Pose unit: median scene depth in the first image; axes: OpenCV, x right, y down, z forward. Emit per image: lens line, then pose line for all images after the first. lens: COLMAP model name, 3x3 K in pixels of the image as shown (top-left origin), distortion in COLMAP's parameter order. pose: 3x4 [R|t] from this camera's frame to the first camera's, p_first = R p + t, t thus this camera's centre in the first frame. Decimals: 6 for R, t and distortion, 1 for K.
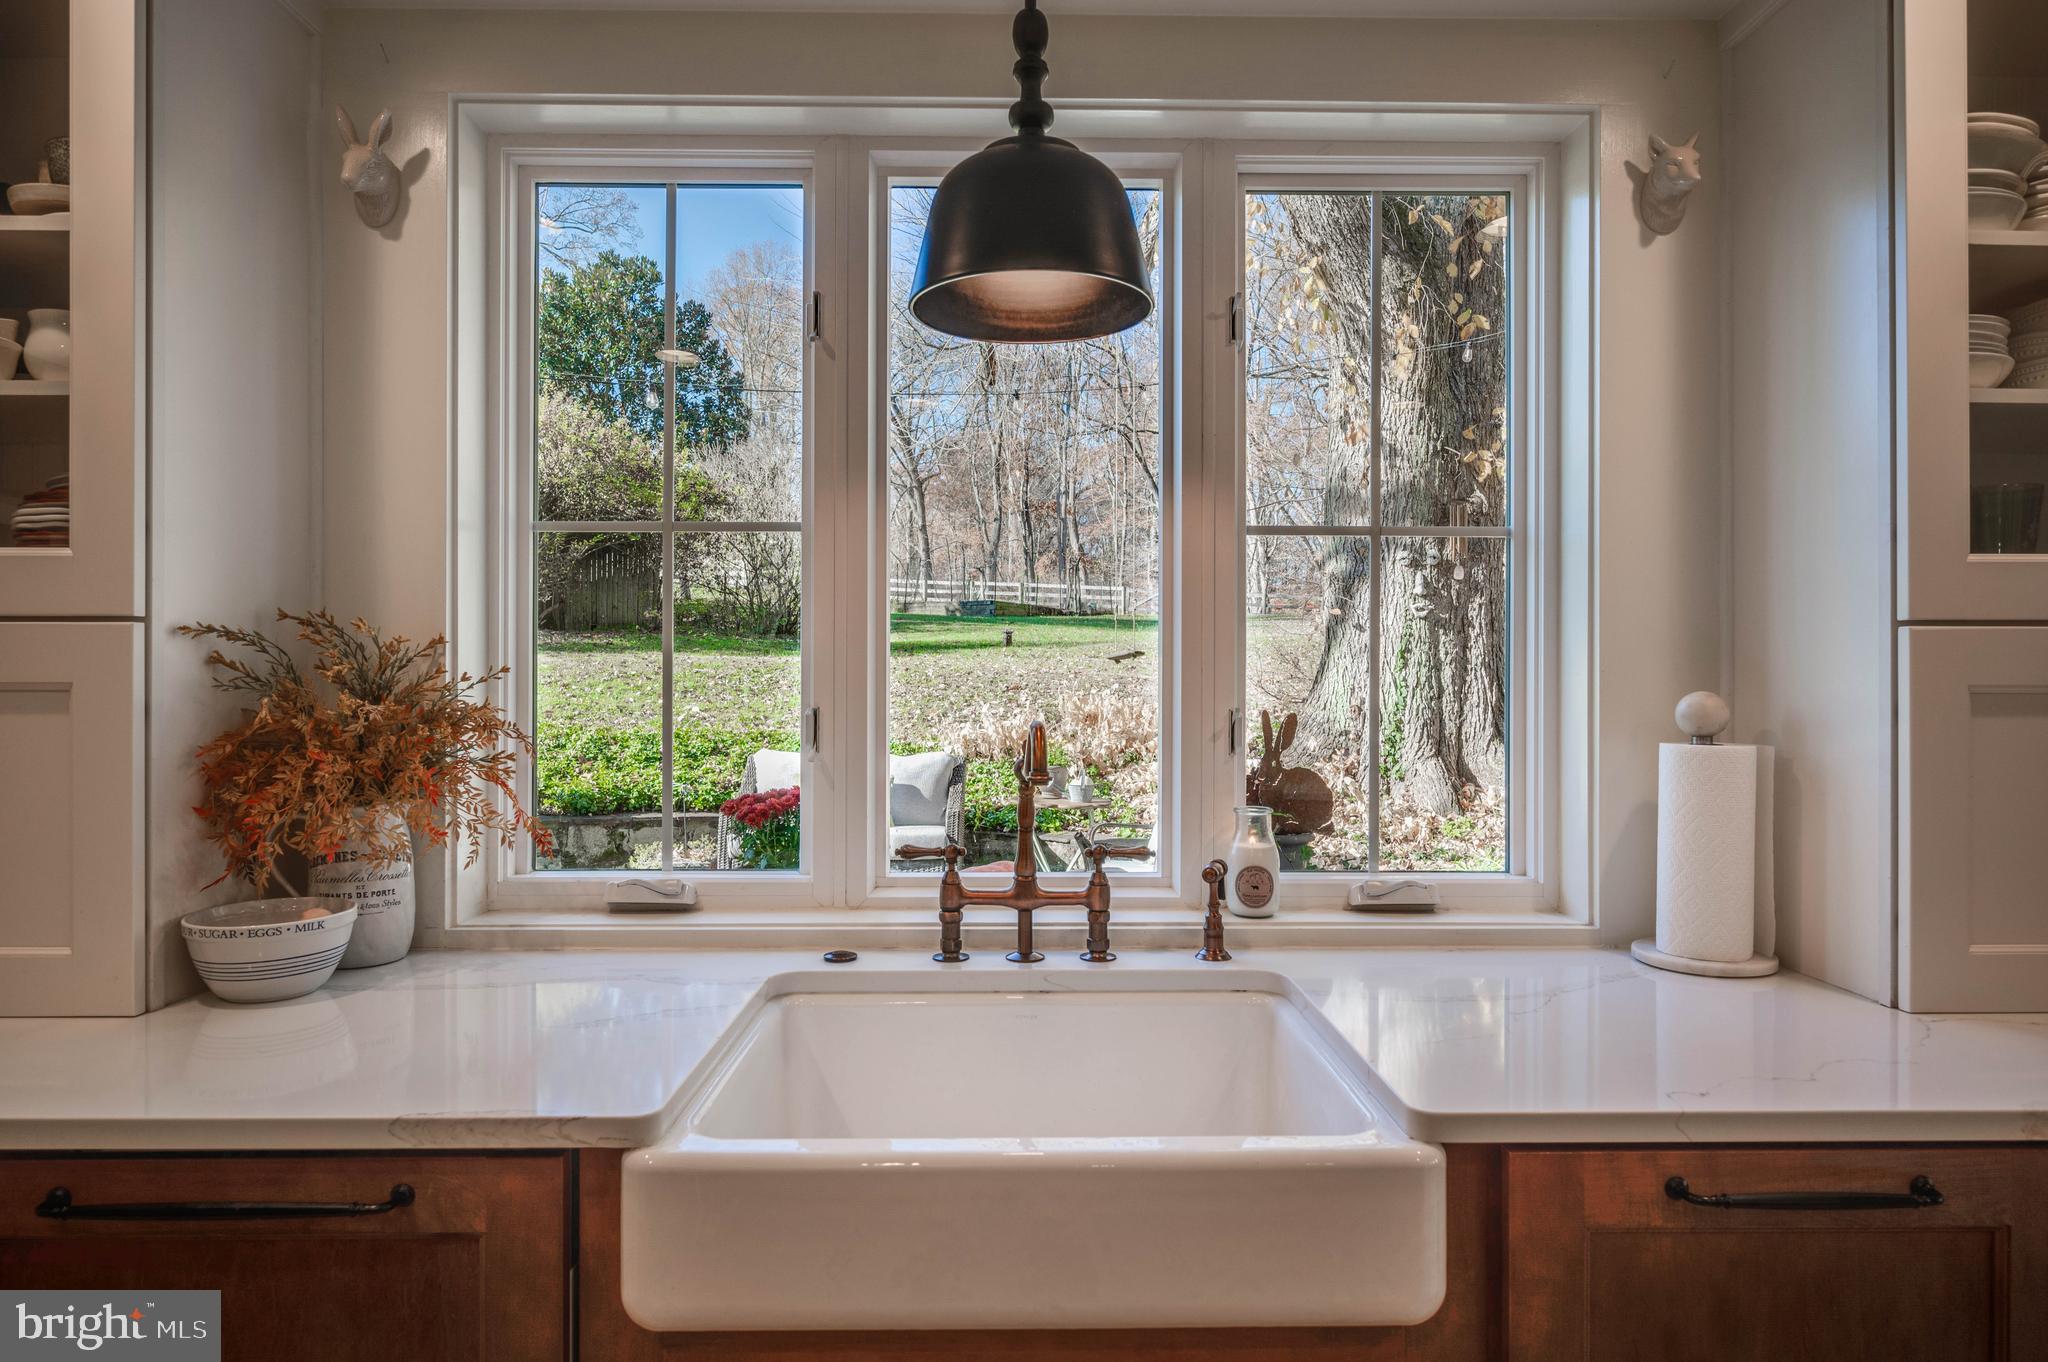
lens RADIAL K [[1148.2, 0, 1023.9], [0, 1148.2, 667.7], [0, 0, 1]] dist [0.008984, 0.000566]
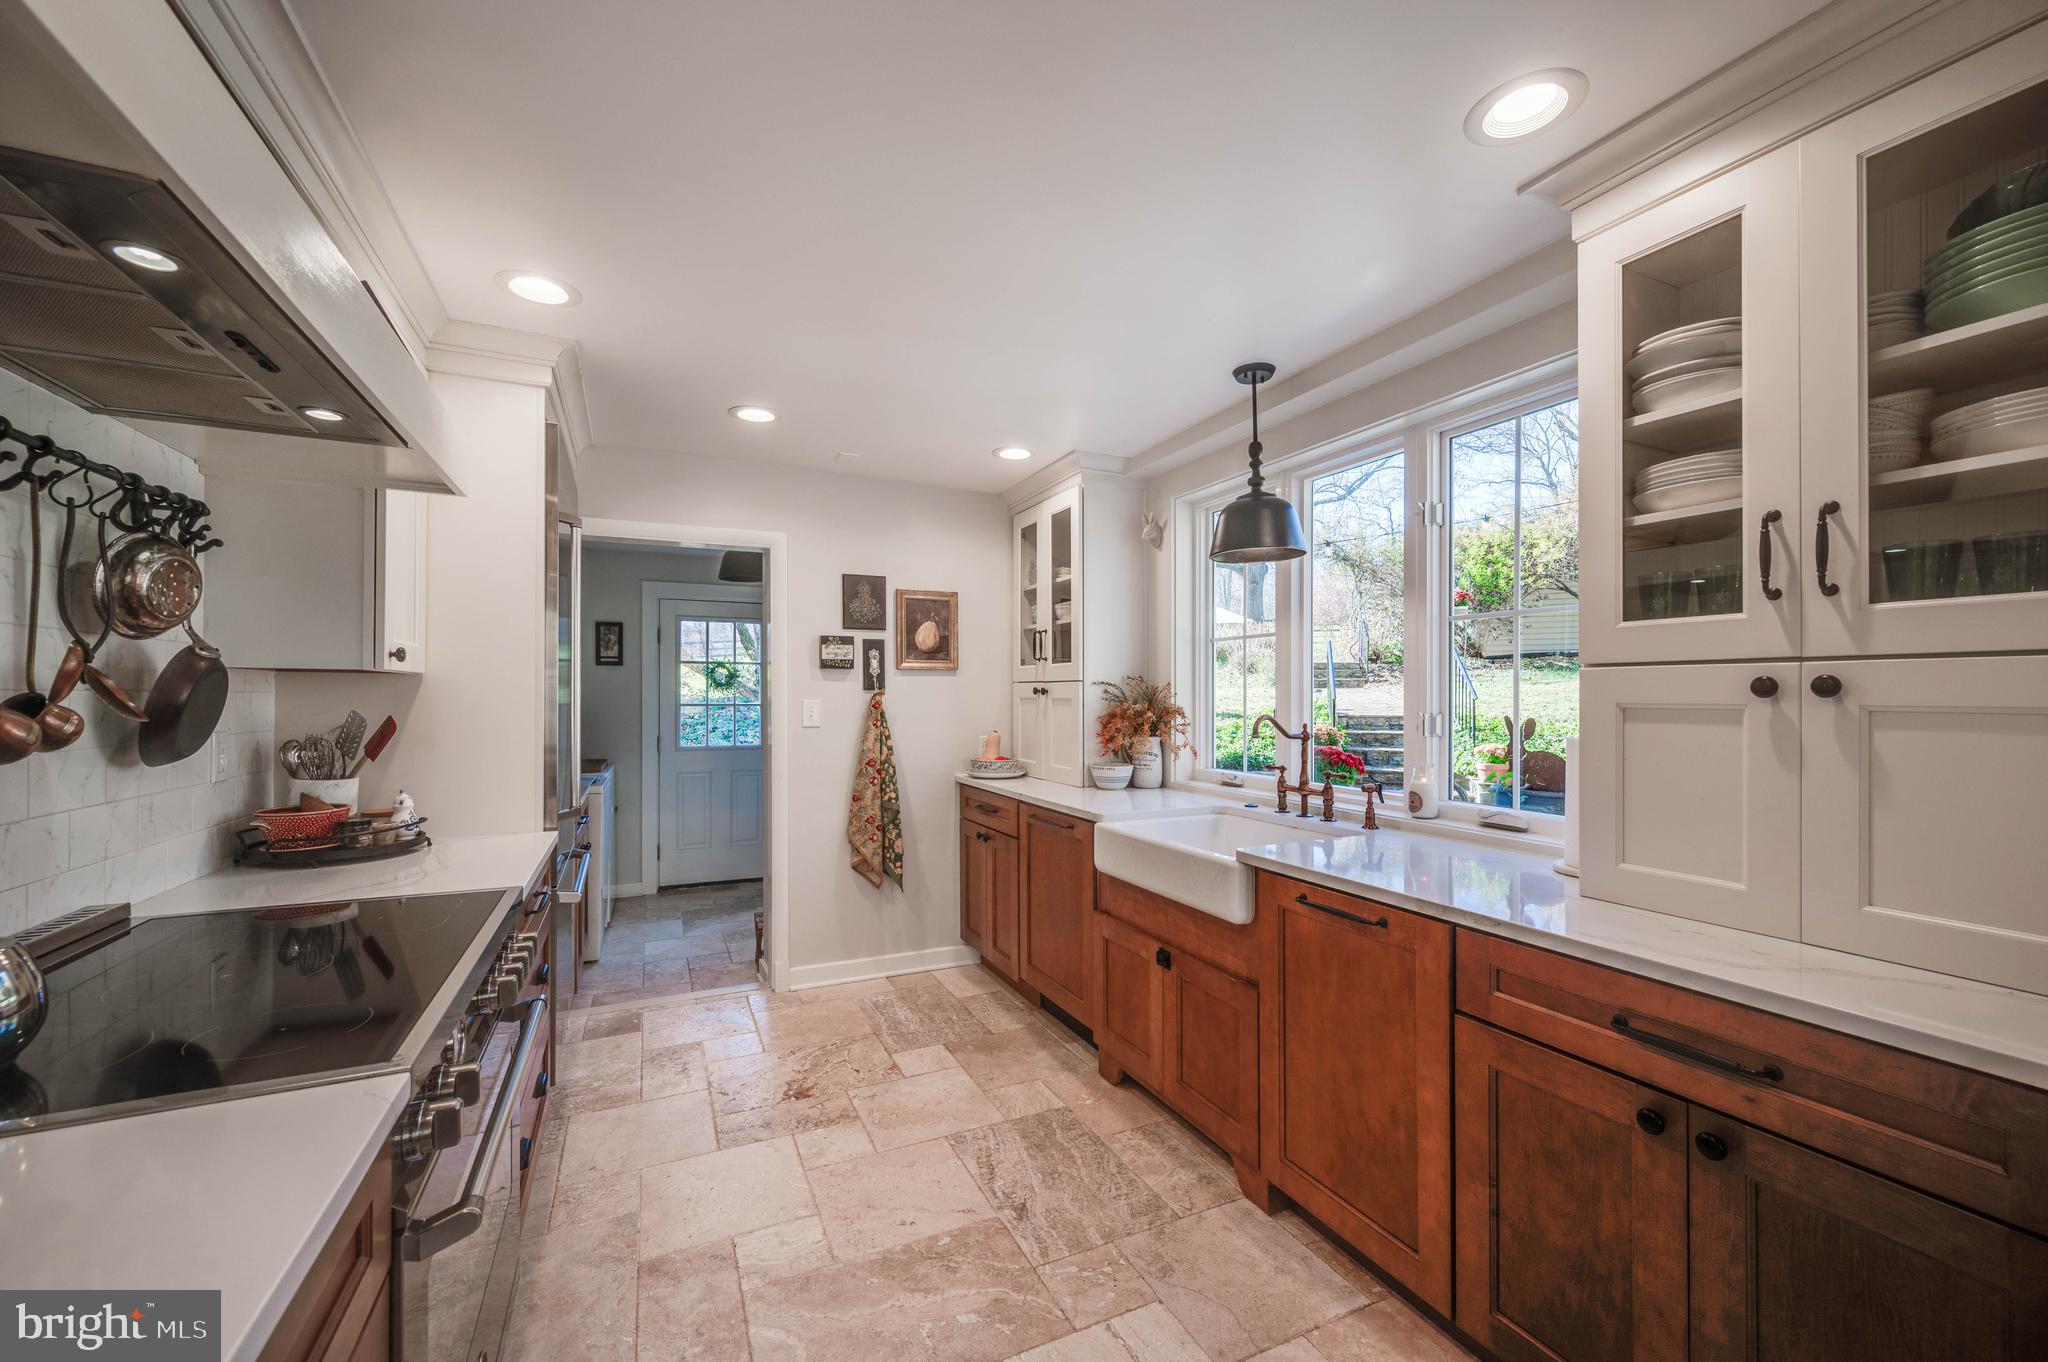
lens RADIAL K [[819.4, 0, 1025.2], [0, 819.4, 690.9], [0, 0, 1]] dist [-0.000205, -0.000007]
pose [[0.406436, -0.005366, -0.913663, 1.423606], [0.012492, 0.999922, -0.000316, -0.012117], [0.913594, -0.011285, 0.406472, -0.221354]]
